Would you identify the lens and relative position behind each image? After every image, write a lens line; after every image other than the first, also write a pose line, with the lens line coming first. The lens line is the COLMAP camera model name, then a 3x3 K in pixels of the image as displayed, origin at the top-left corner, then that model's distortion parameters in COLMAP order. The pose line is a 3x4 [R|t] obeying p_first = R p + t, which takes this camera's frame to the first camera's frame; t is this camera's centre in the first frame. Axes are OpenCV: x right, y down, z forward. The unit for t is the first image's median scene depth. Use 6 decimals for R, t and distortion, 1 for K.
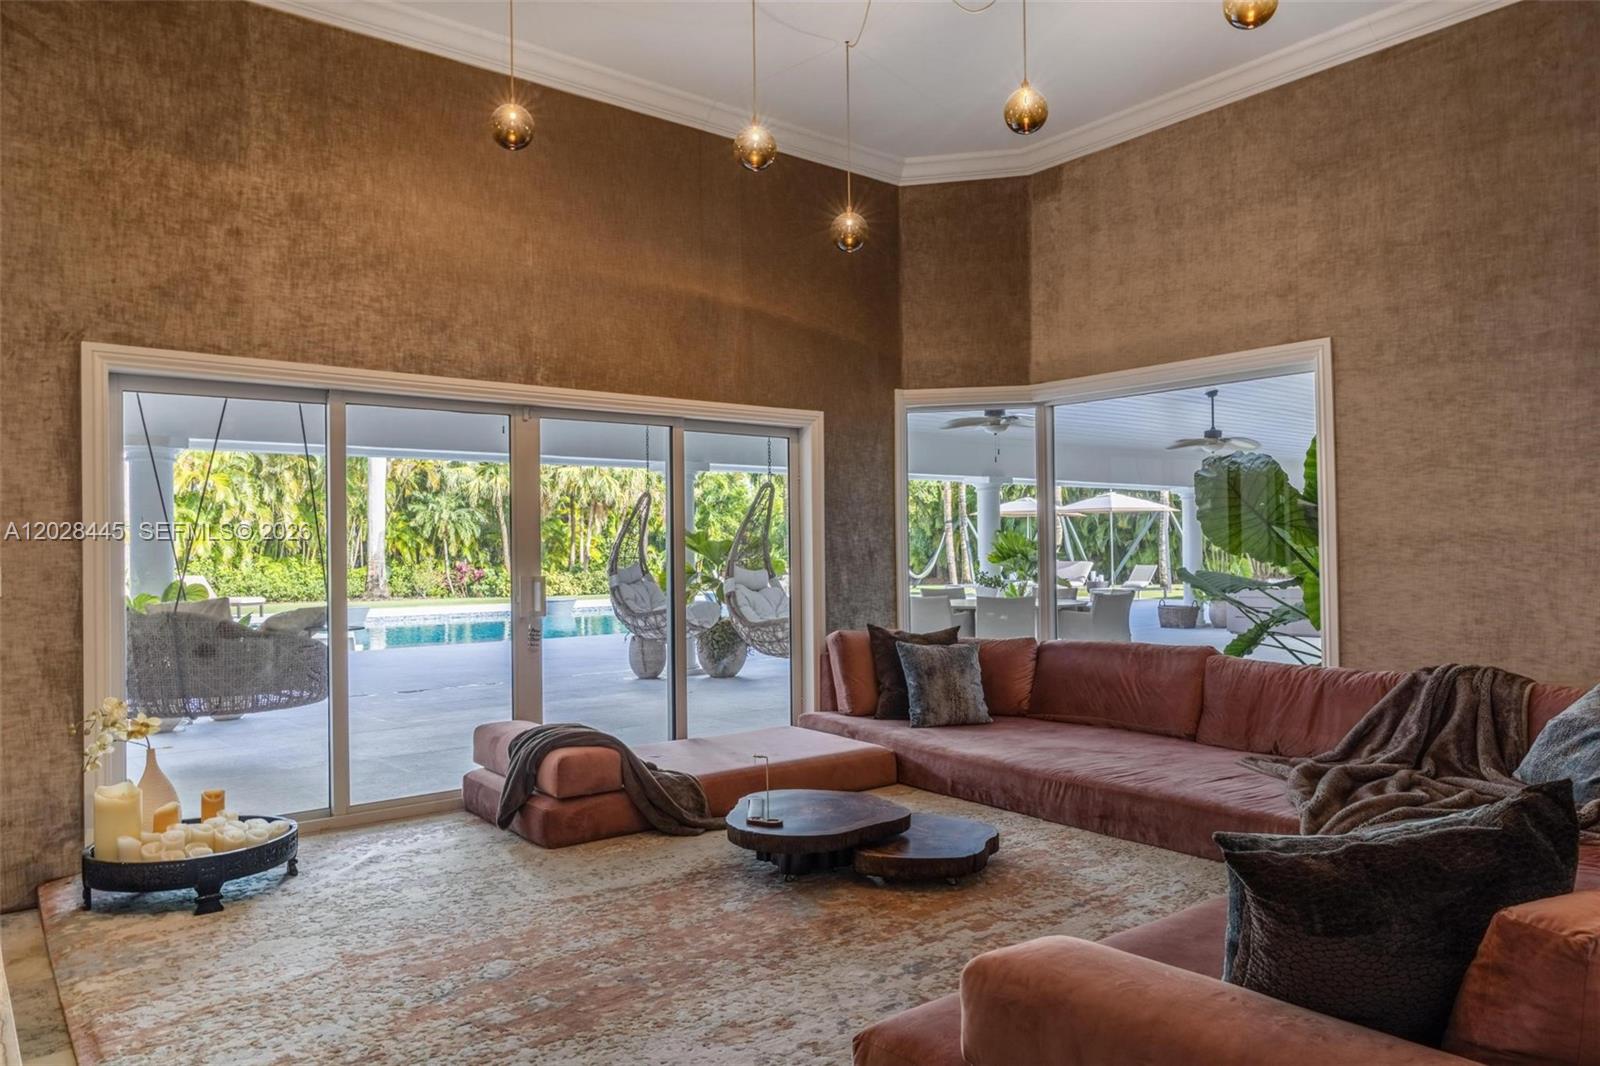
lens RADIAL K [[1119.0, 0, 761.5], [0, 1119.0, 539.1], [0, 0, 1]] dist [0.000711, 0.000077]
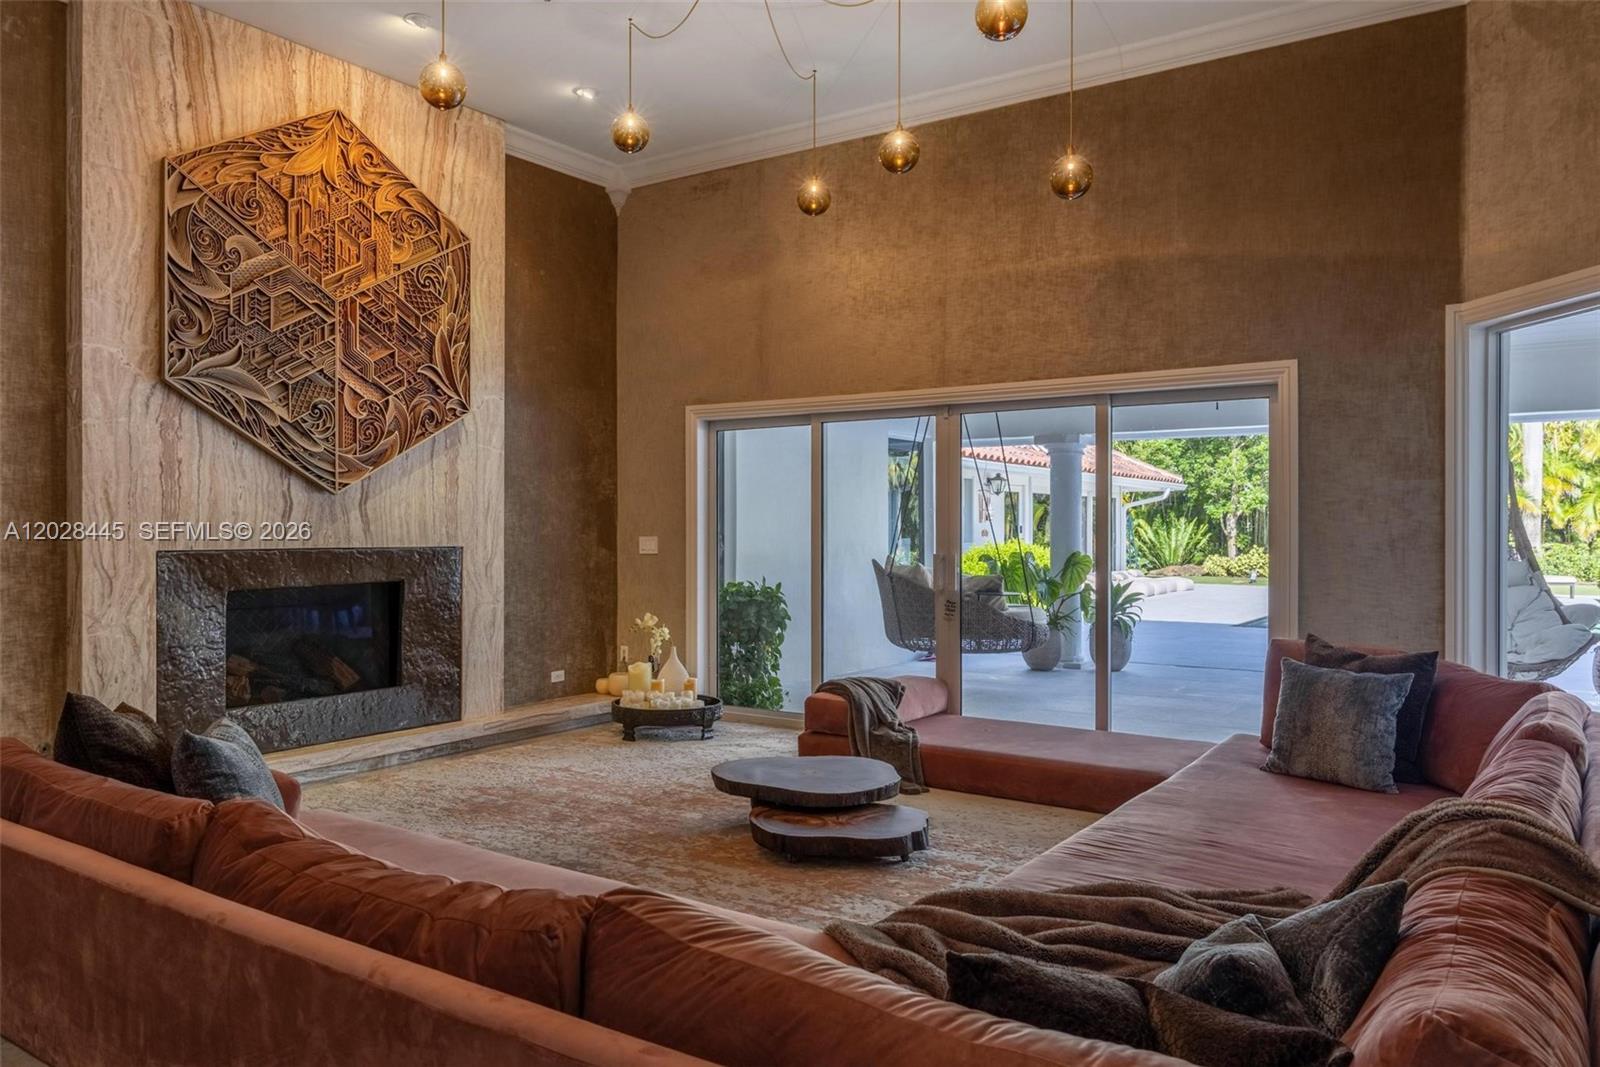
lens RADIAL K [[1119.0, 0, 788.7], [0, 1119.0, 538.1], [0, 0, 1]] dist [0.000711, 0.000077]
pose [[0.286853, 0.017802, -0.957809, 0.849580], [0.007661, 0.999753, 0.020875, -0.008650], [0.957944, -0.013326, 0.286646, 0.518389]]
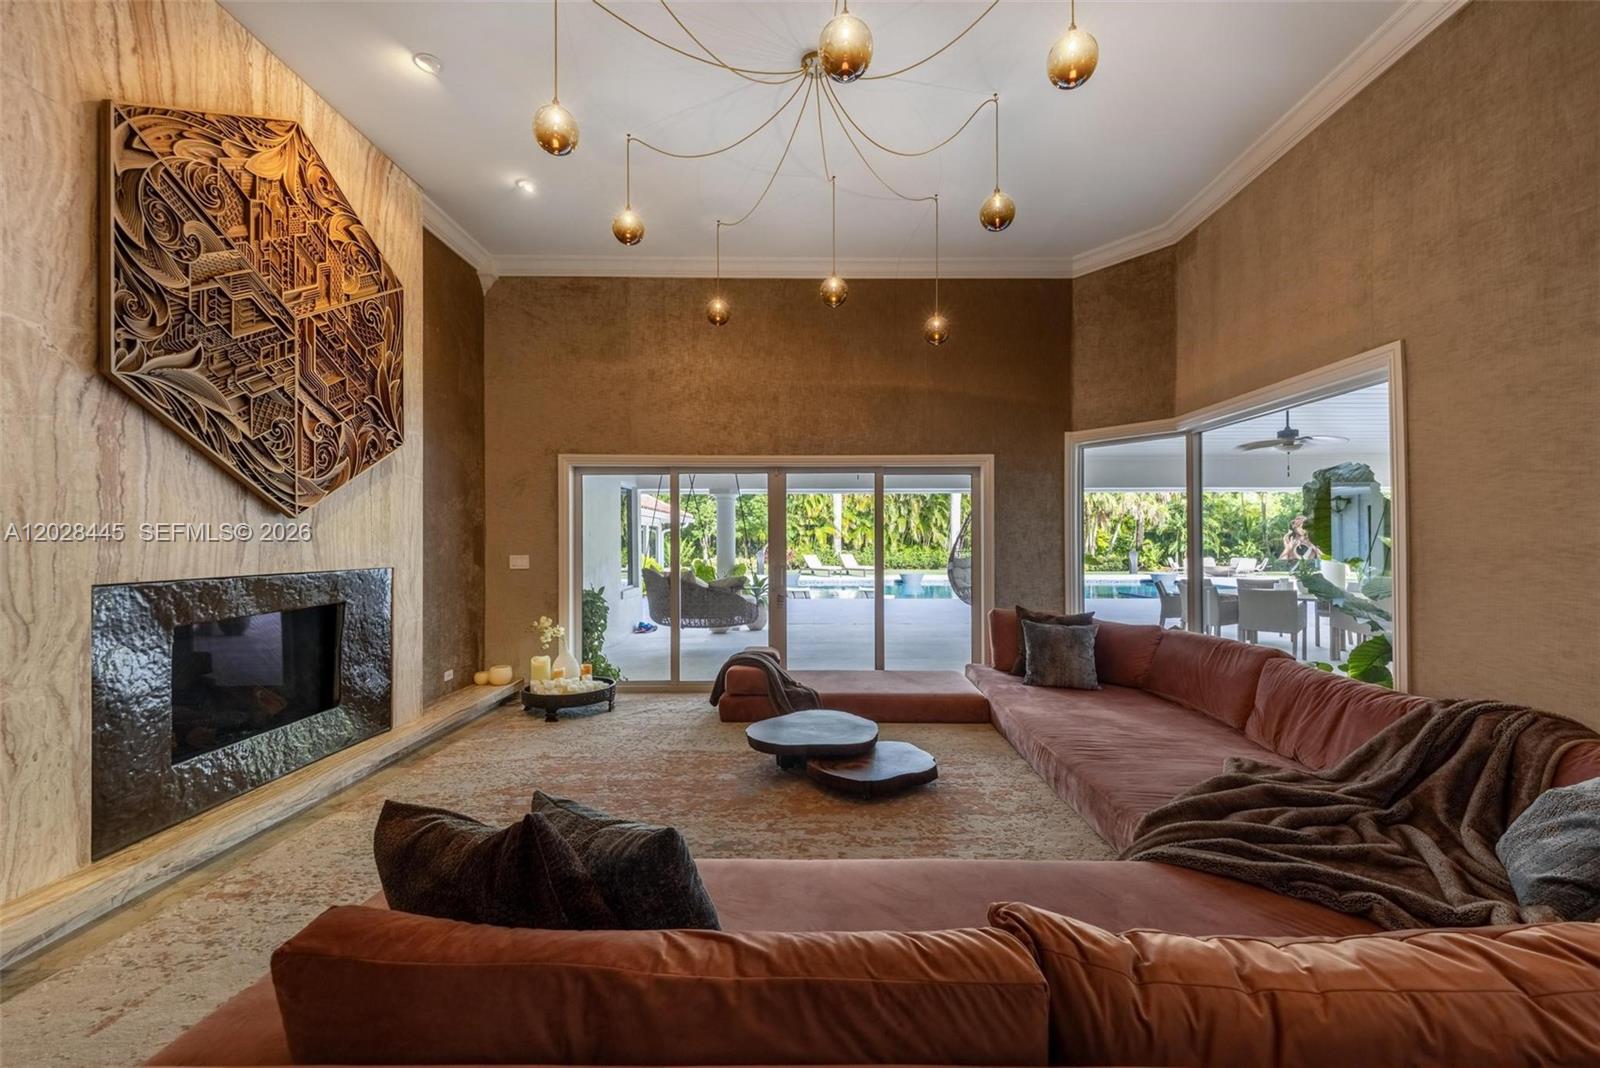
lens RADIAL K [[644.1, 0, 799.2], [0, 644.1, 542.8], [0, 0, 1]] dist [0.008417, -0.002646]
pose [[0.780366, 0.007762, -0.625275, 0.447956], [0.002072, 0.999885, 0.014997, -0.016302], [0.625320, -0.012999, 0.780260, 0.241713]]
